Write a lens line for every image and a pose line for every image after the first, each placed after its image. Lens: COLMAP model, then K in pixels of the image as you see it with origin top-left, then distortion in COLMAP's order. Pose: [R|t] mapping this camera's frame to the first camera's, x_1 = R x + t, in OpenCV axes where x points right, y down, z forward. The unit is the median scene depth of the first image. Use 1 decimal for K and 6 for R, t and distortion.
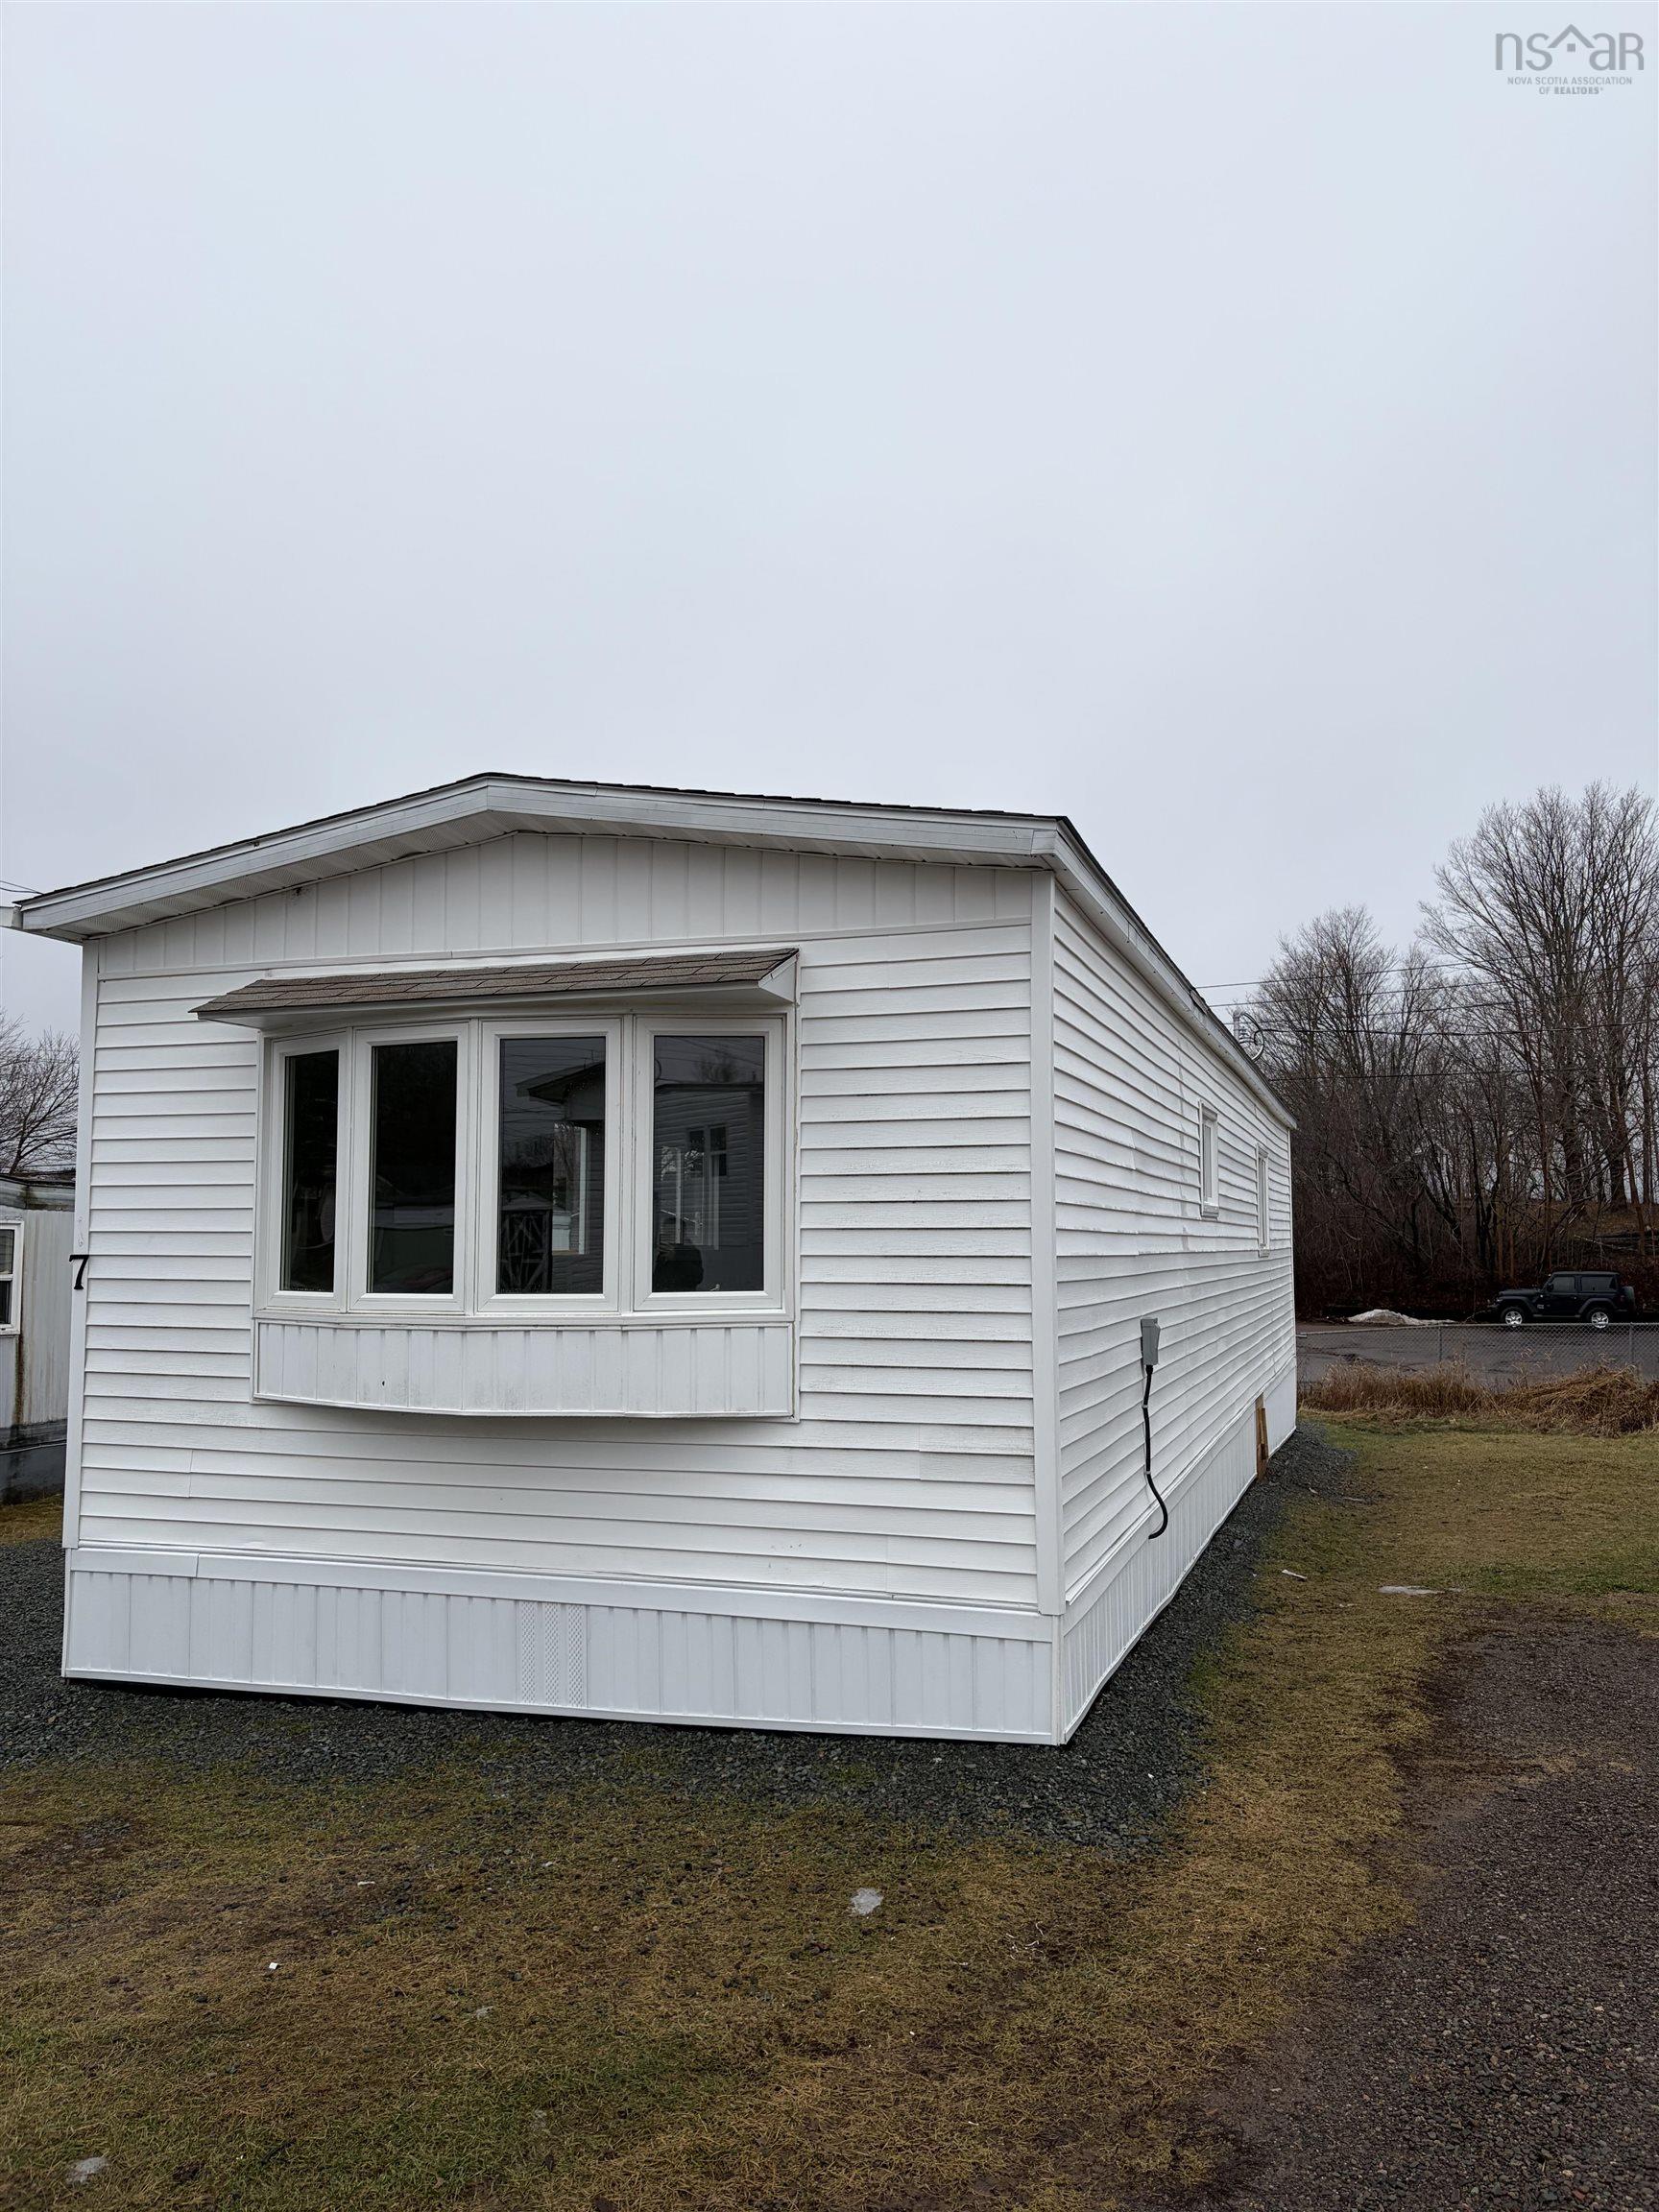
lens RADIAL K [[1702.7, 0, 829.5], [0, 1702.7, 1106.0], [0, 0, 1]] dist [0.000549, -0.002633]
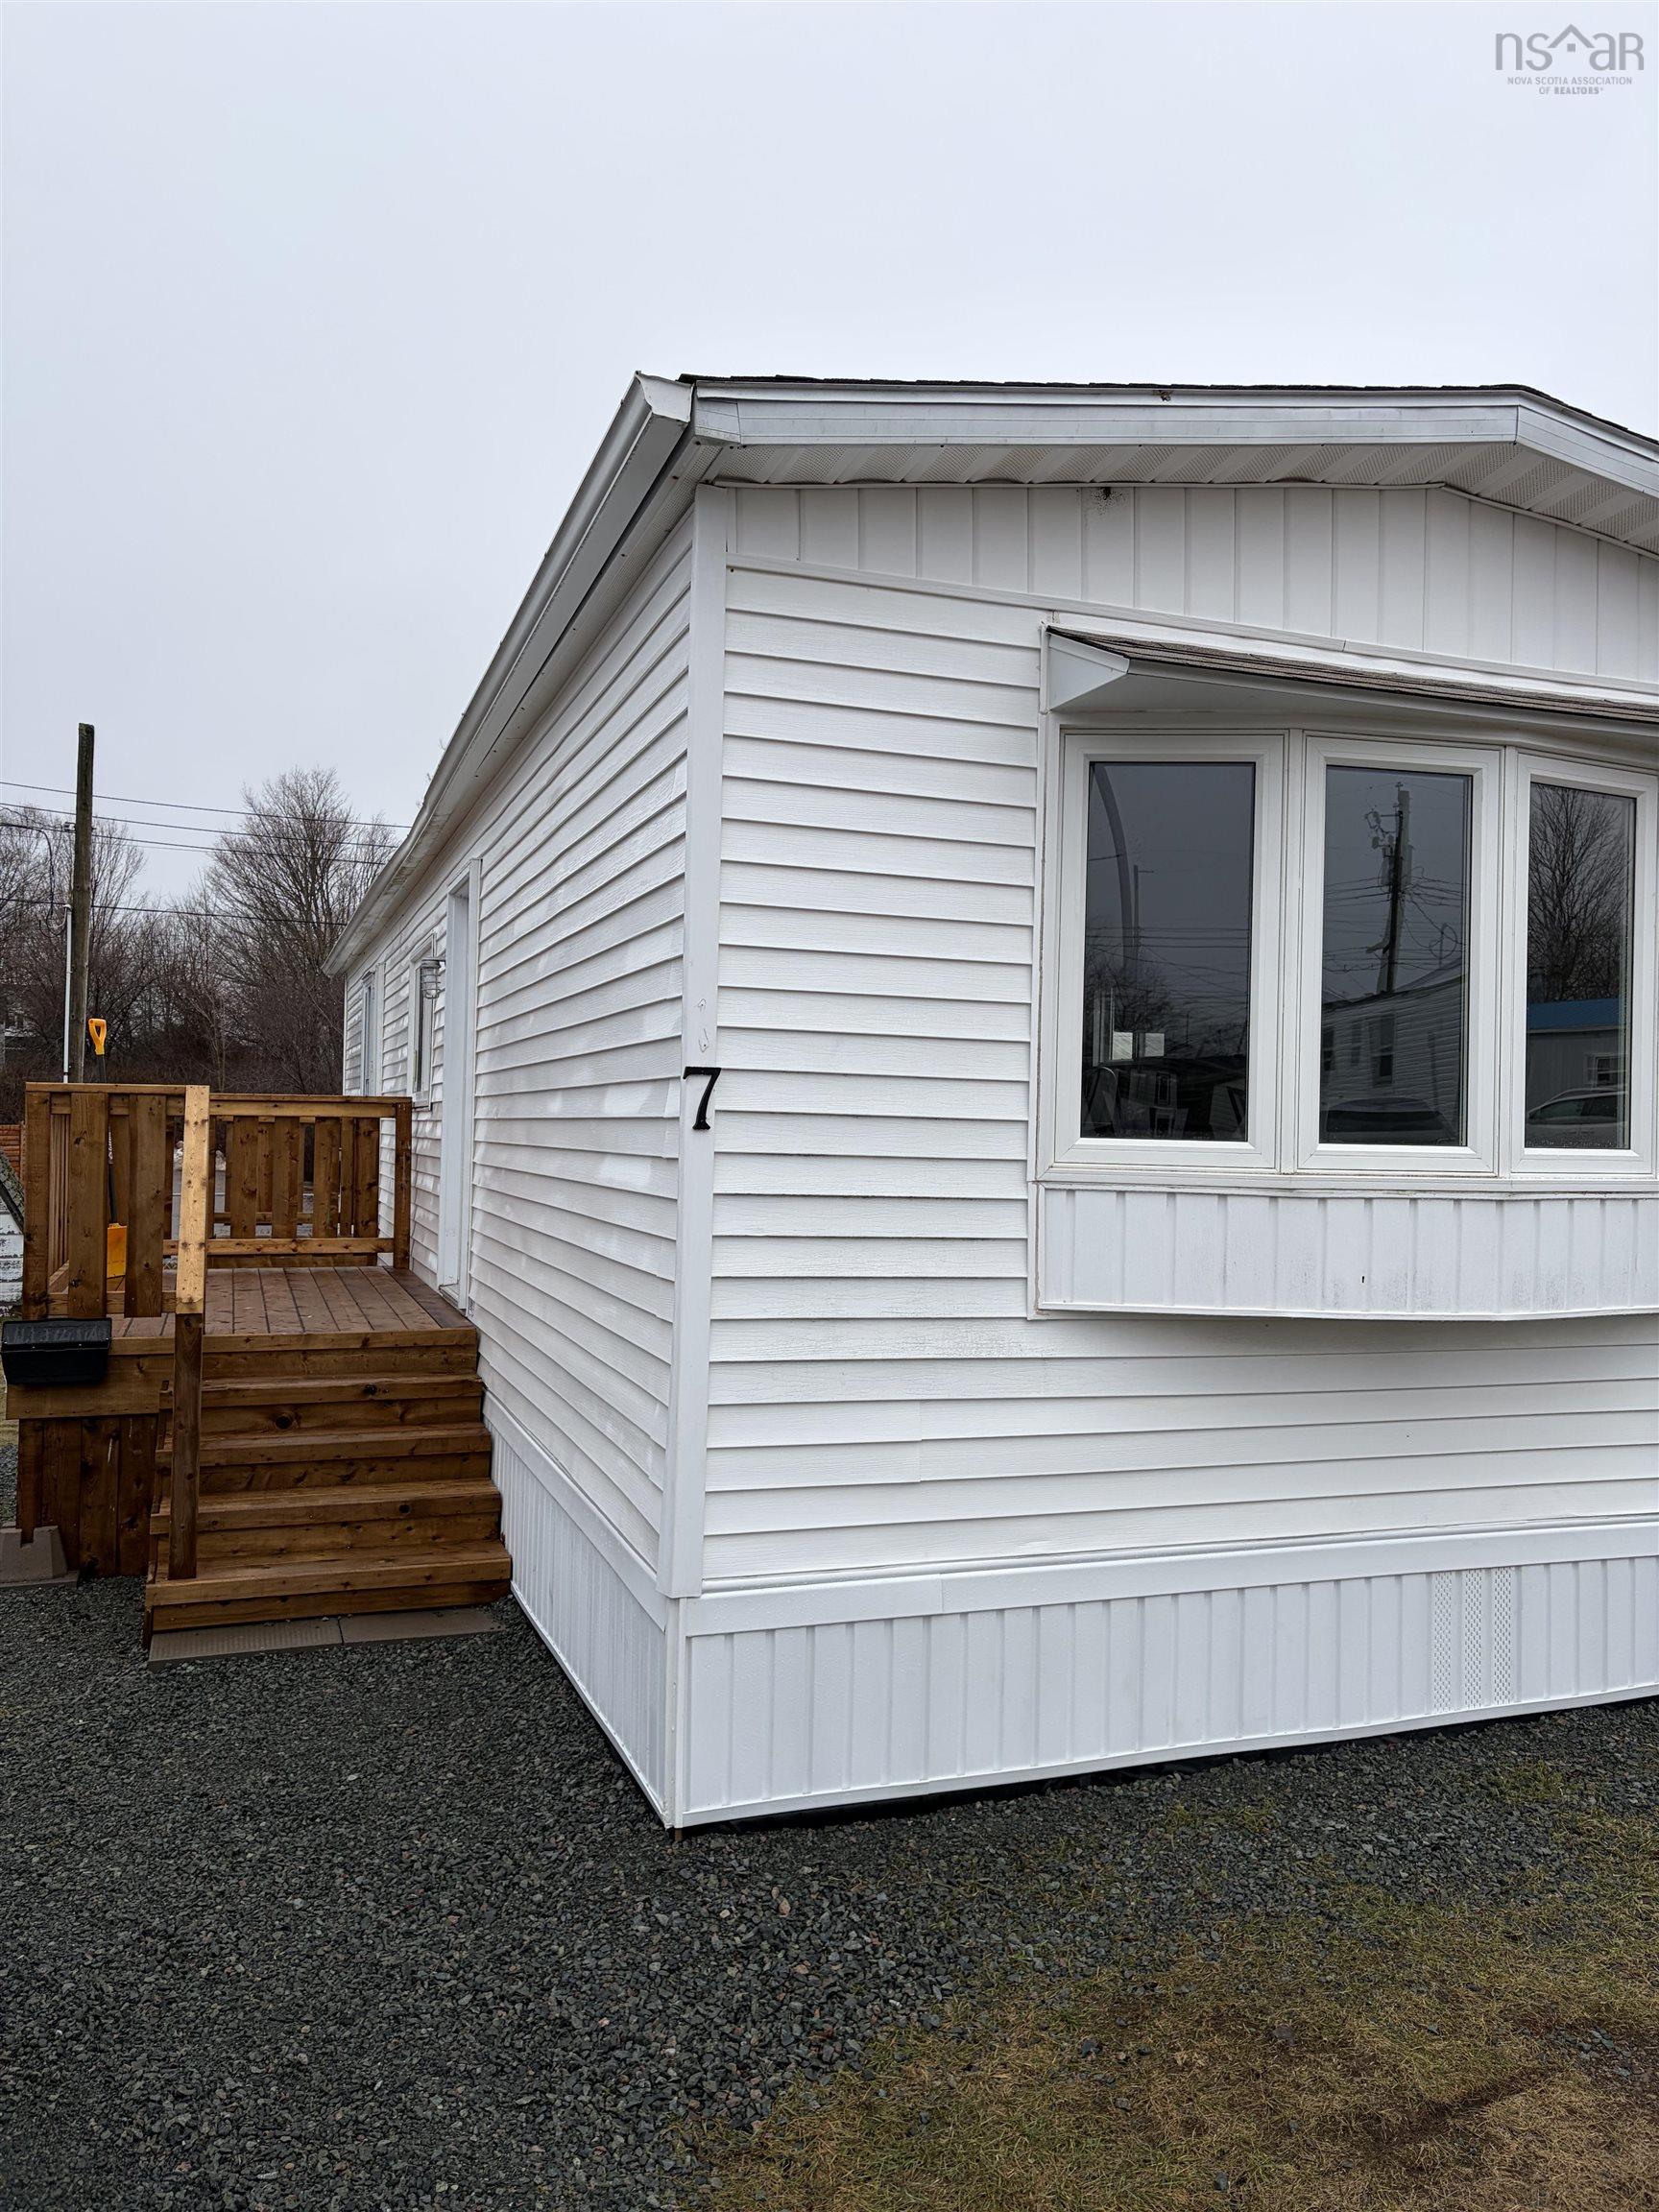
lens RADIAL K [[1702.7, 0, 829.5], [0, 1702.7, 1106.0], [0, 0, 1]] dist [0.000549, -0.002633]
pose [[0.792346, 0.028211, 0.609419, -0.782044], [-0.074079, 0.995988, 0.050209, 0.073171], [-0.605558, -0.084928, 0.791257, 0.571068]]
